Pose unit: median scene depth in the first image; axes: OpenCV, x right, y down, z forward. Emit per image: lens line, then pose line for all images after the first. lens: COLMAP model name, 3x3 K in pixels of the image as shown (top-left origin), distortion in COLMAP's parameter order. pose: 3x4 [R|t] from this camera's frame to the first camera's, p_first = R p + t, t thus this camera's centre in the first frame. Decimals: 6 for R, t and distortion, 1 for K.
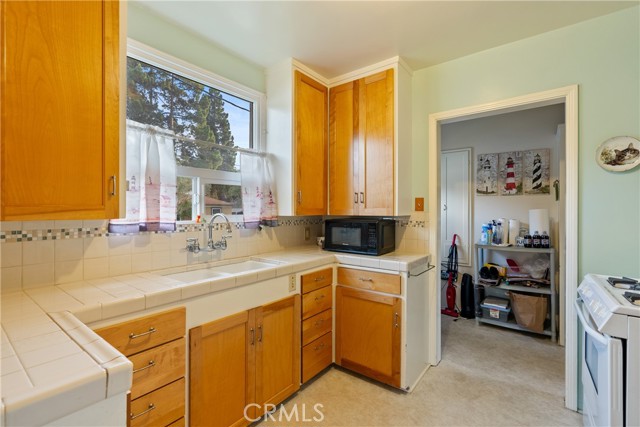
lens RADIAL K [[290.8, 0, 320.0], [0, 290.8, 213.5], [0, 0, 1]] dist [-0.002326, 0.000386]
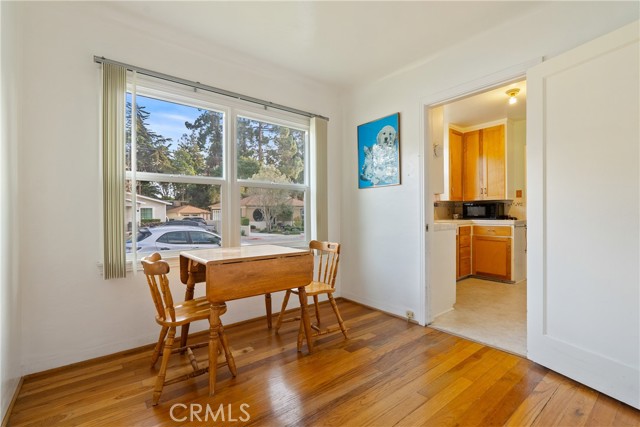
lens RADIAL K [[290.8, 0, 320.0], [0, 290.8, 213.5], [0, 0, 1]] dist [-0.002326, 0.000386]
pose [[0.974319, -0.001867, -0.225166, -0.495902], [-0.000522, 0.999944, -0.010549, 0.118364], [0.225173, 0.010395, 0.974263, -1.133732]]
